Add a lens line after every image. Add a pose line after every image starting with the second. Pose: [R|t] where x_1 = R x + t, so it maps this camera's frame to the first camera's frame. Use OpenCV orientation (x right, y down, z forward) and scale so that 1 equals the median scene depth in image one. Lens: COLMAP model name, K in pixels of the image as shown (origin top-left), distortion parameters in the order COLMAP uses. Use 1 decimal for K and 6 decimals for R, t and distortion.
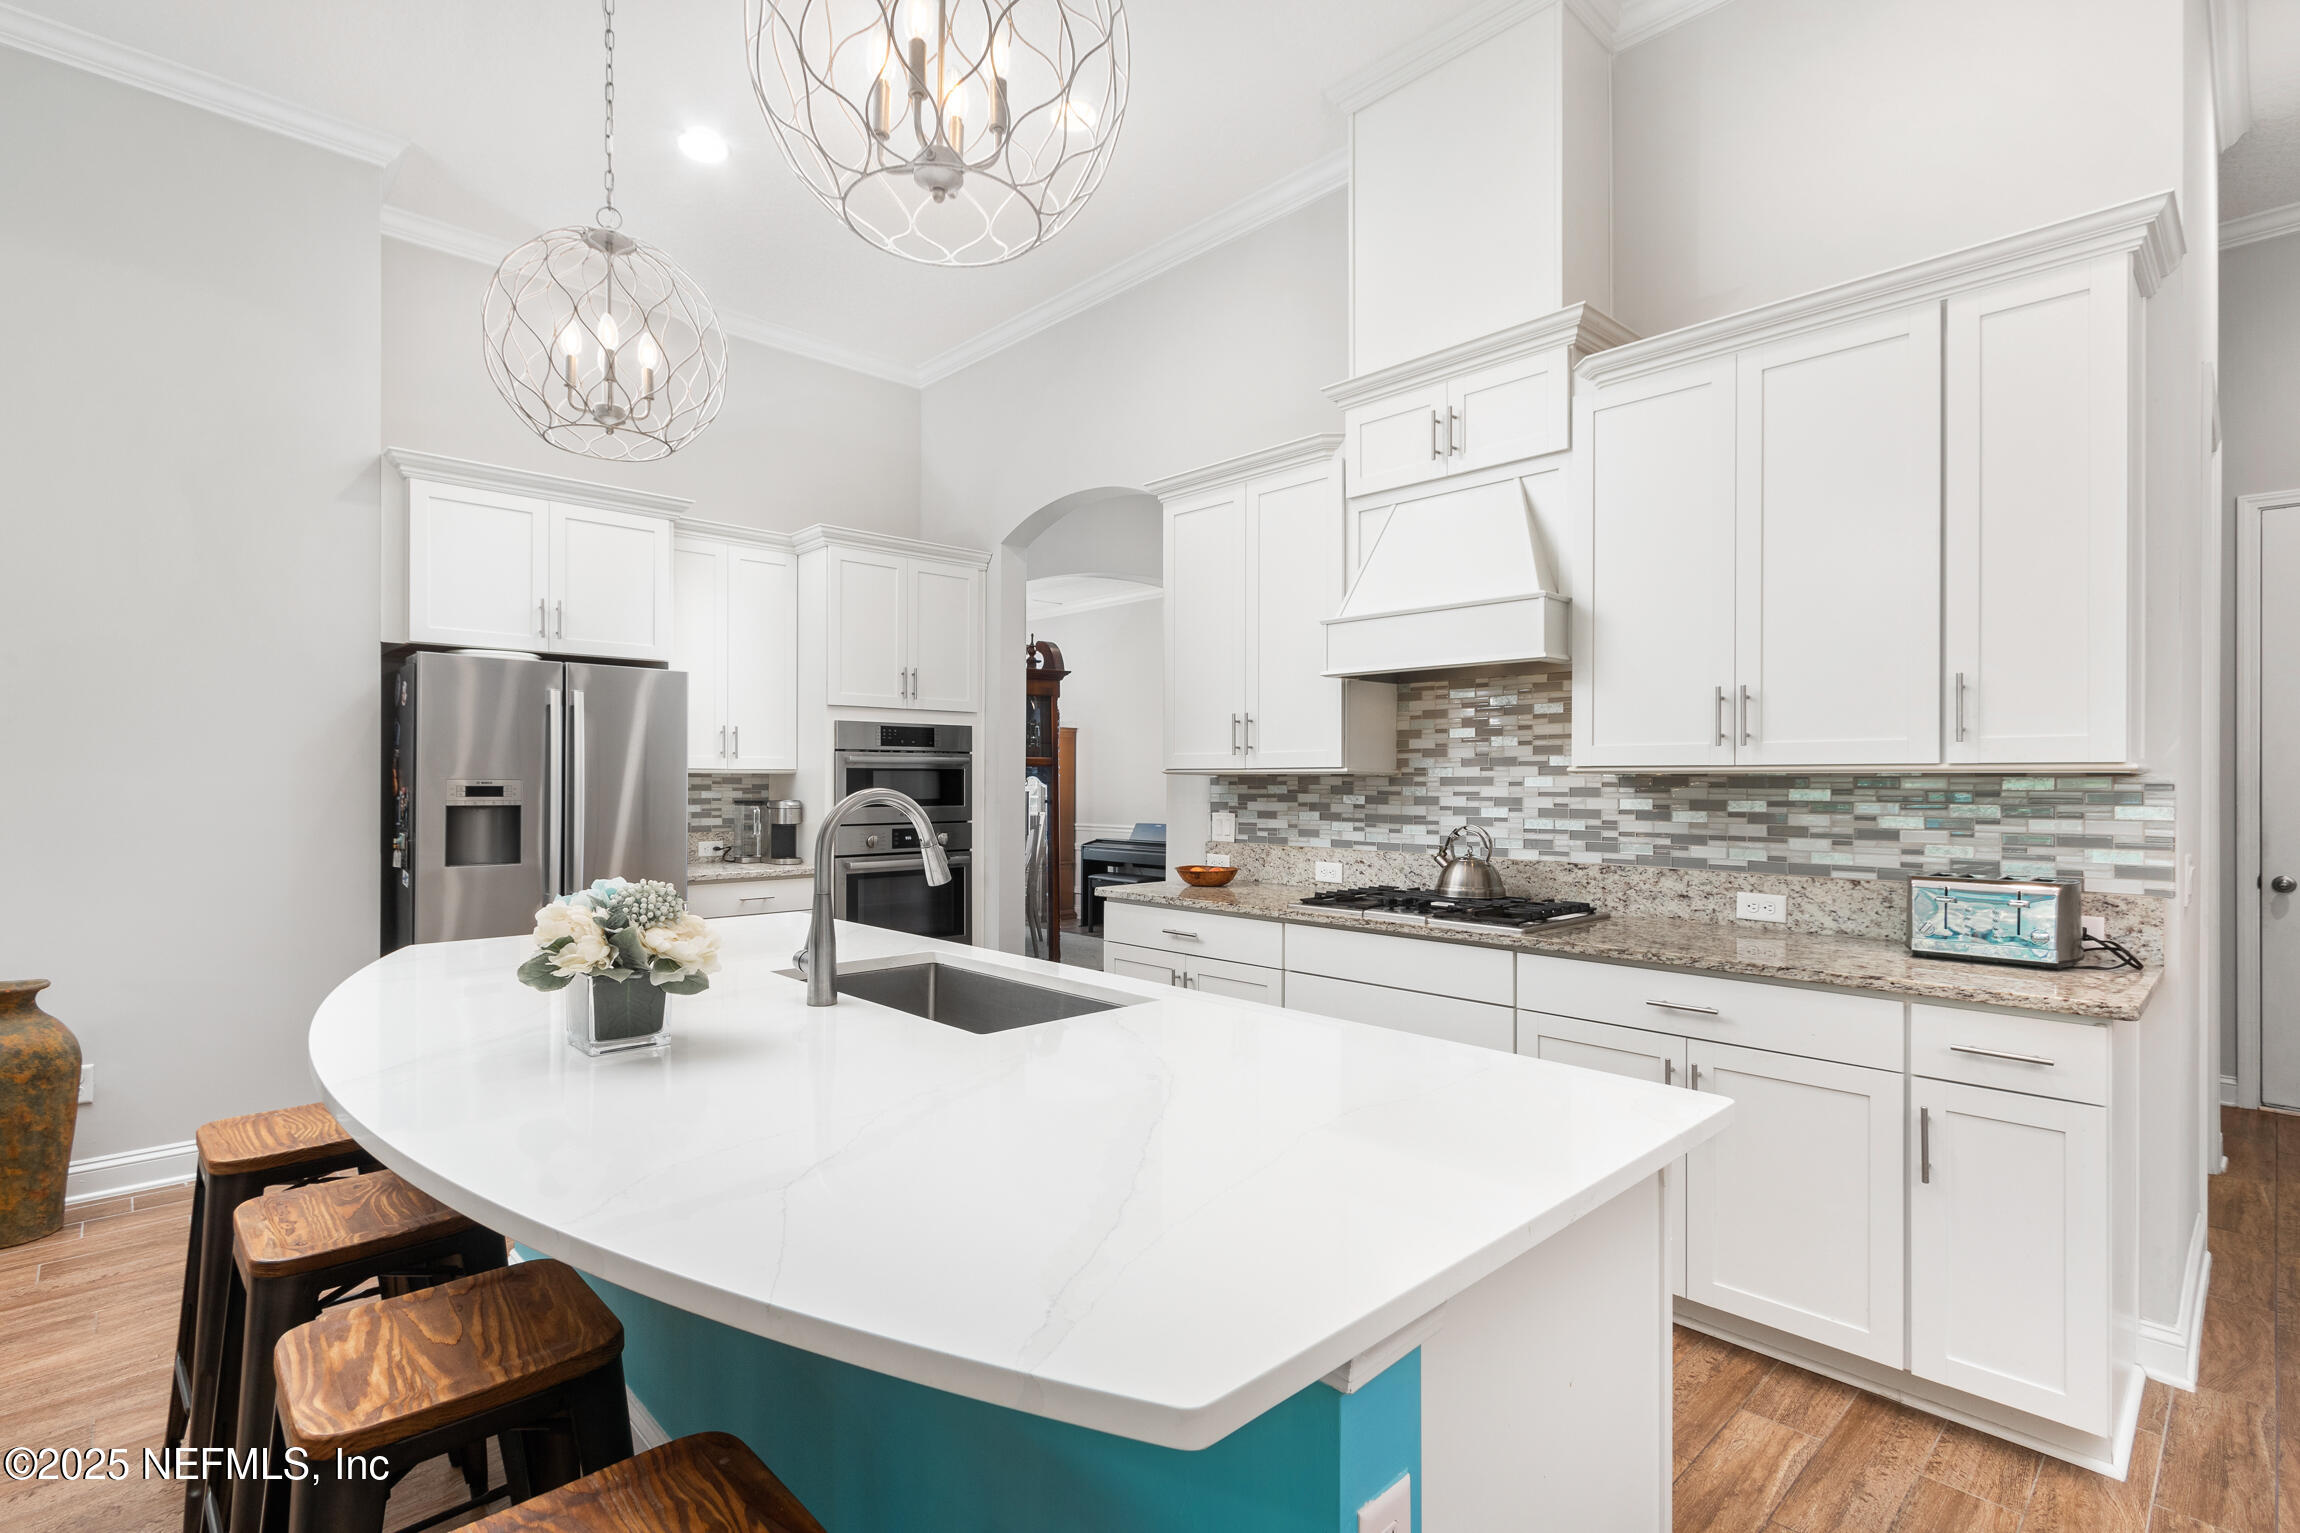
lens RADIAL K [[1085.0, 0, 1103.6], [0, 1085.0, 771.1], [0, 0, 1]] dist [0.009846, 0.000803]
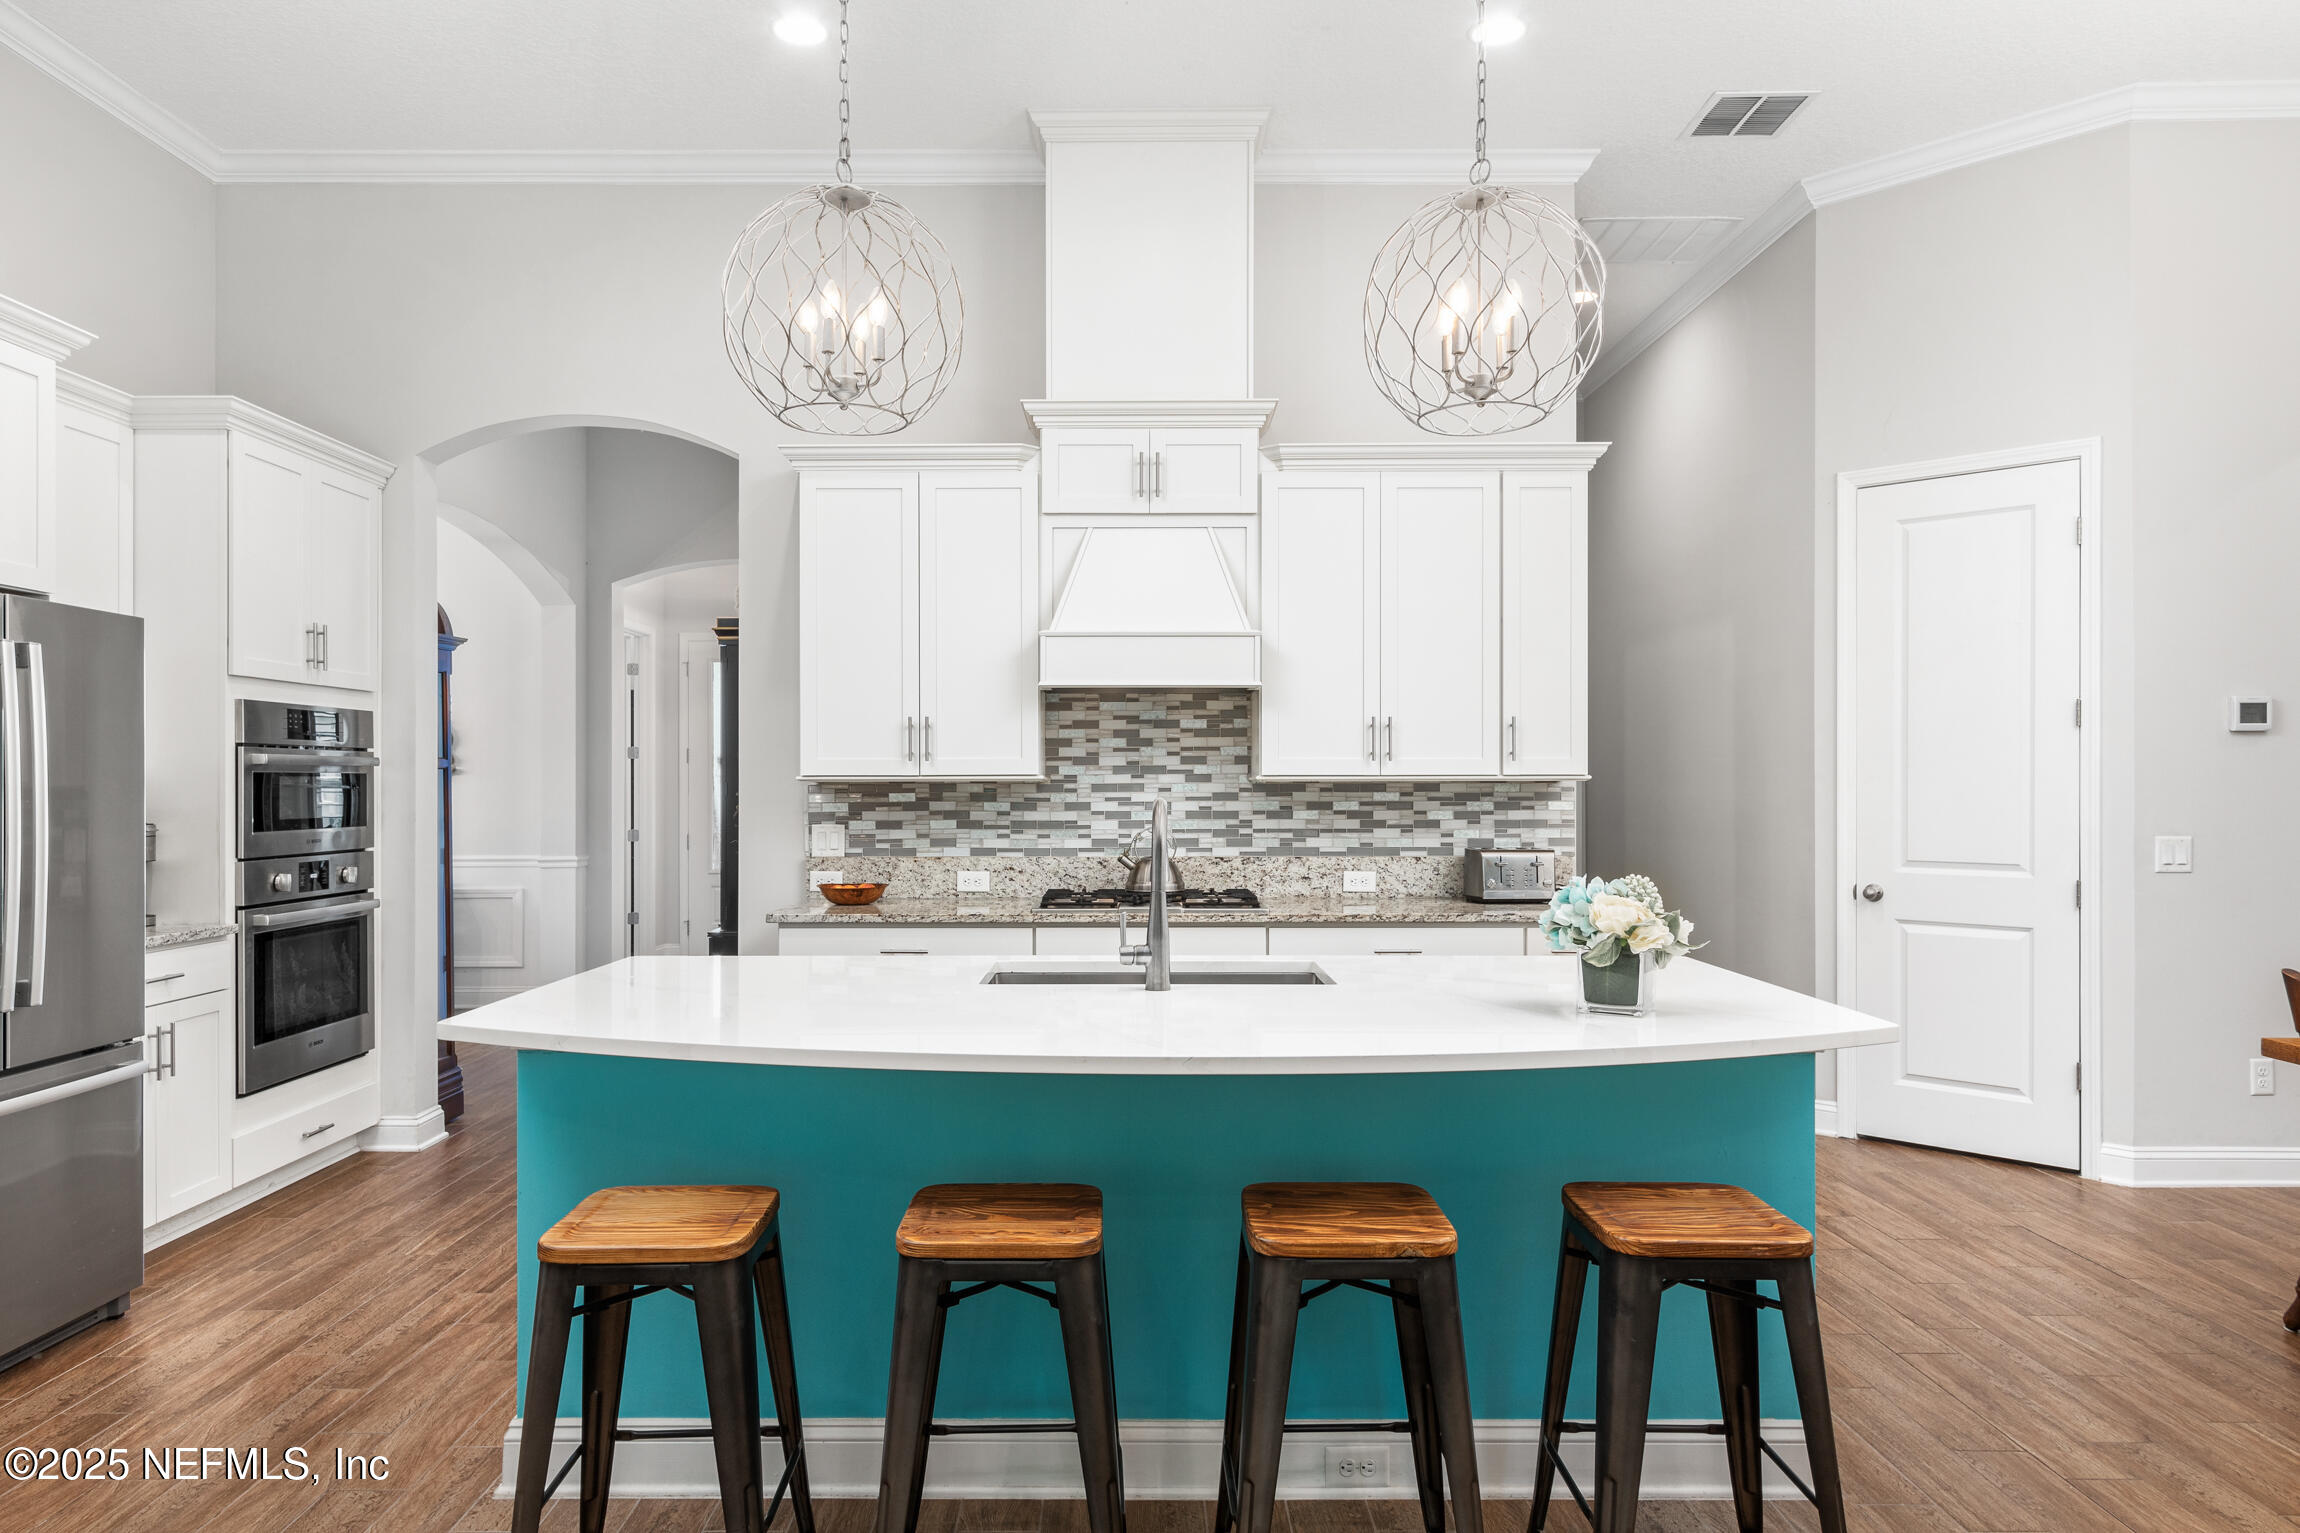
lens RADIAL K [[1598.0, 0, 1133.0], [0, 1598.0, 772.5], [0, 0, 1]] dist [-0.008640, 0.000201]
pose [[0.649138, -0.004292, 0.760659, -0.904195], [-0.004282, 0.999948, 0.009297, -0.021305], [-0.760659, -0.009292, 0.649085, -0.045875]]
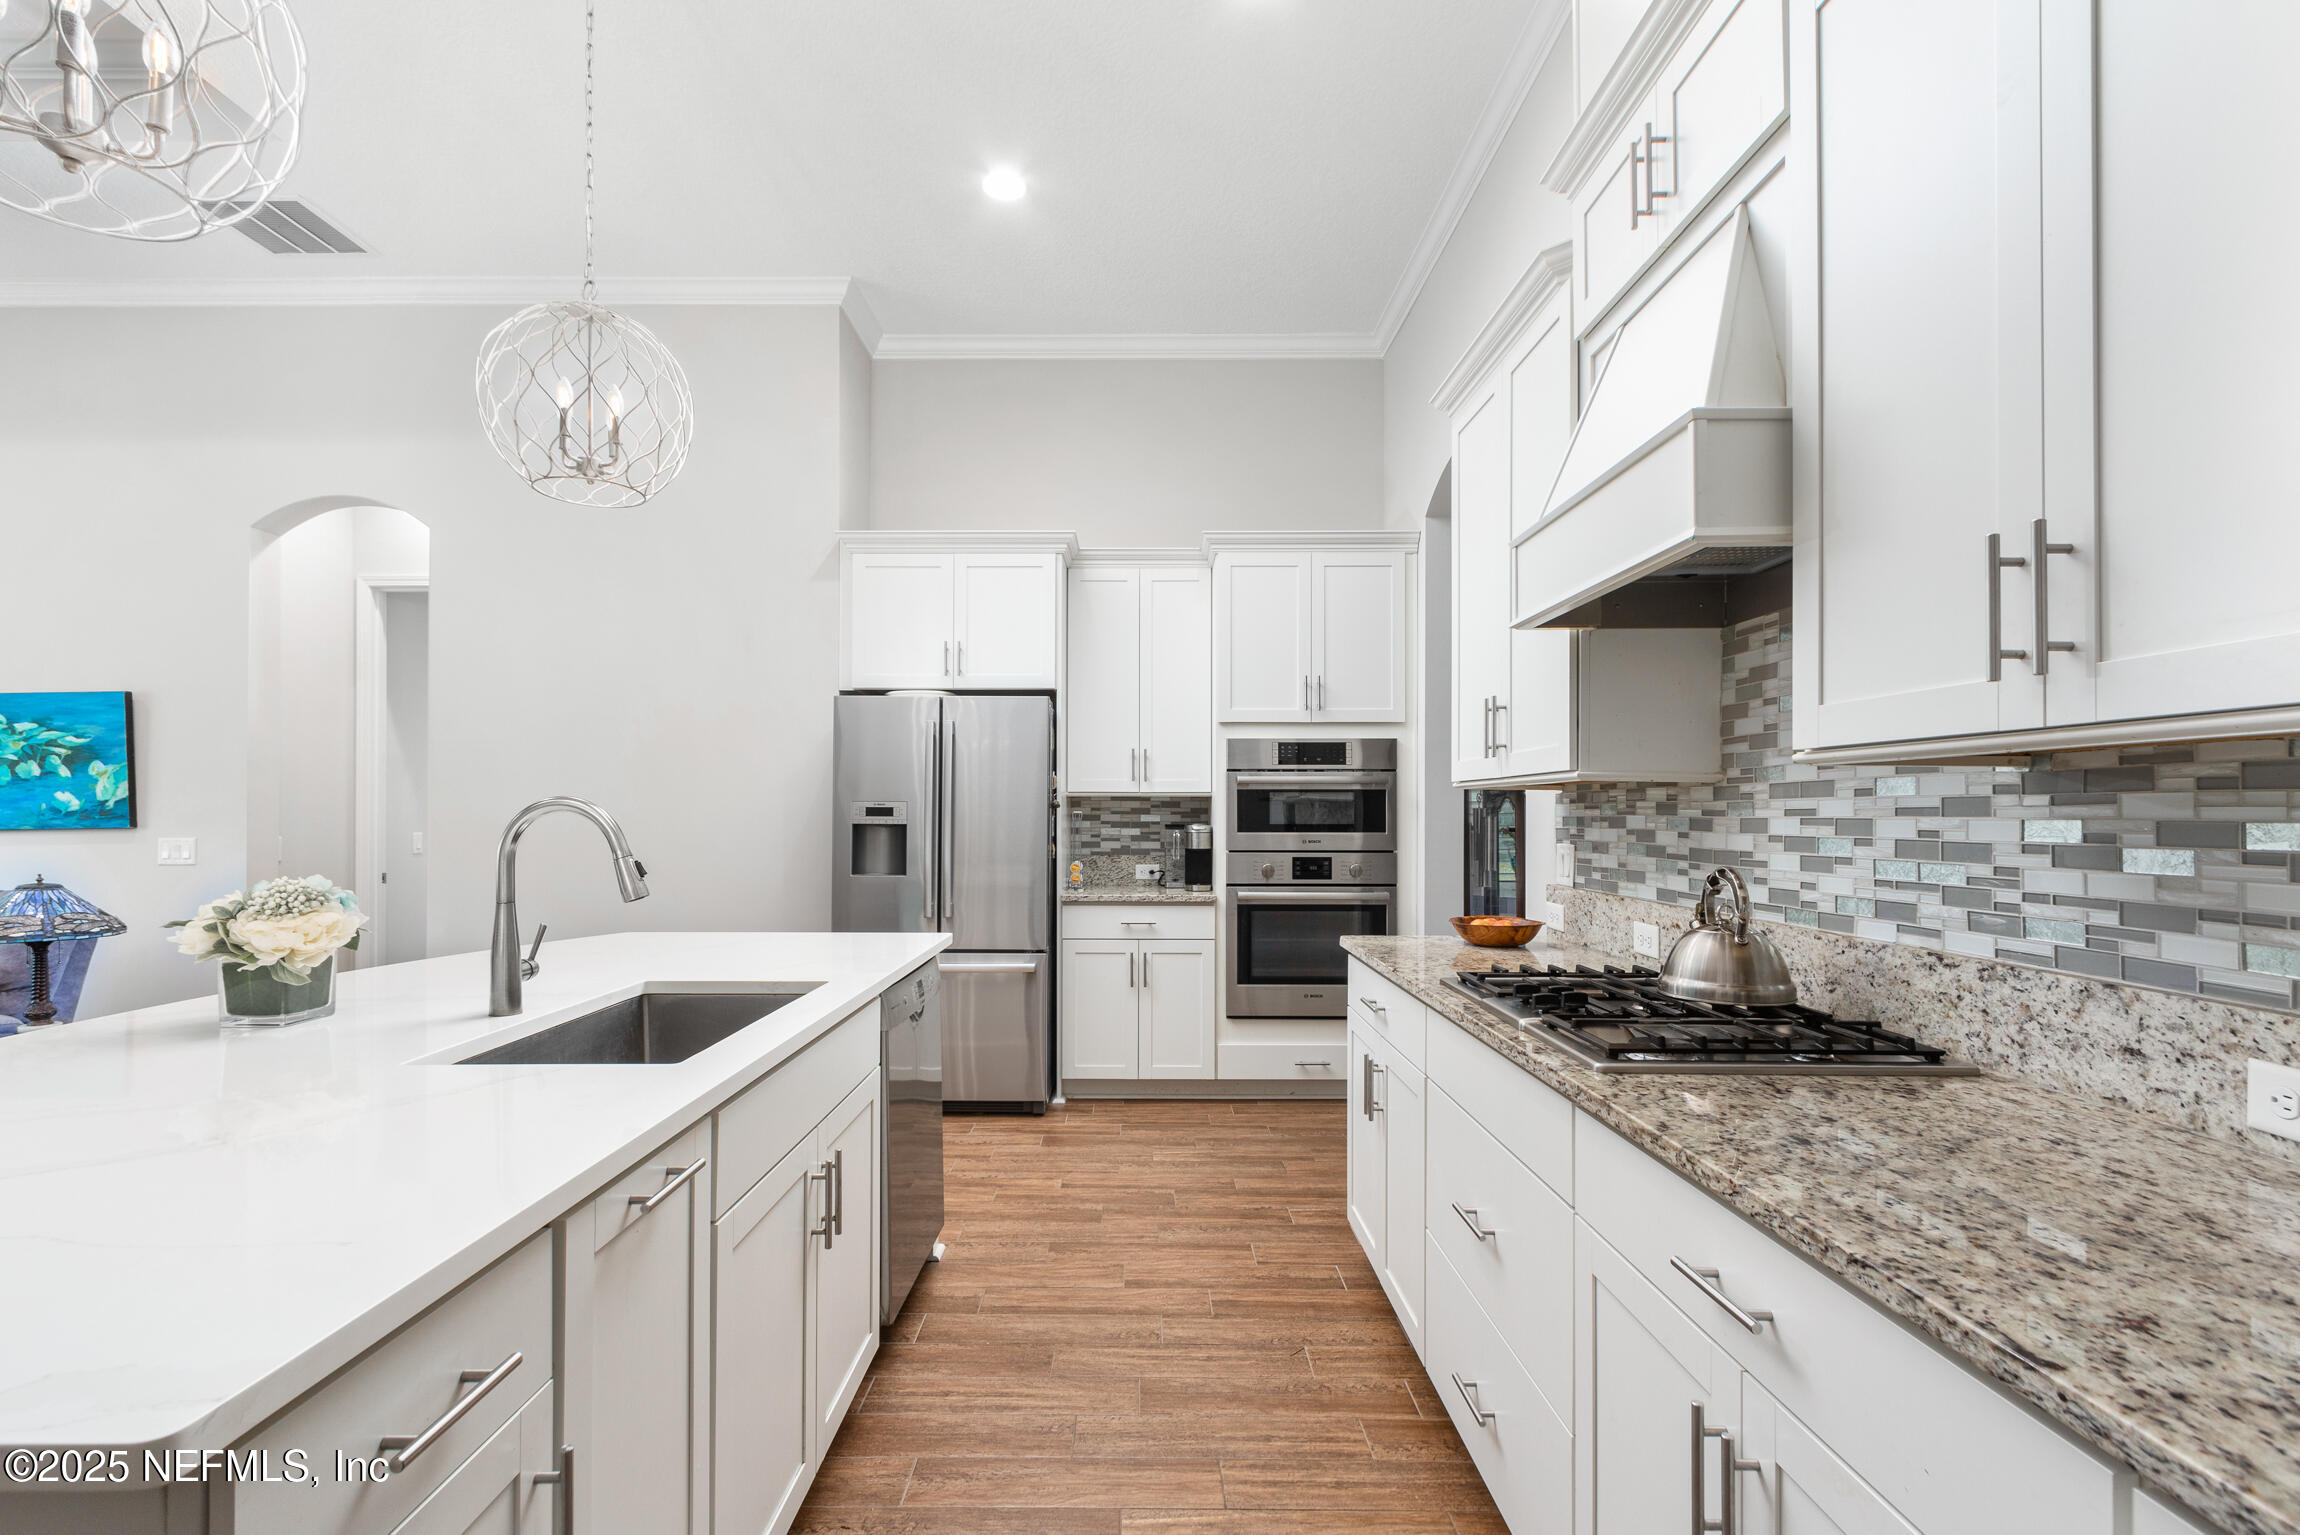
lens RADIAL K [[1085.0, 0, 1144.2], [0, 1085.0, 792.7], [0, 0, 1]] dist [0.009846, 0.000803]
pose [[0.730240, -0.012825, -0.683071, 0.487980], [0.004716, 0.999895, -0.013732, 0.017630], [0.683175, 0.006807, 0.730223, 0.388313]]
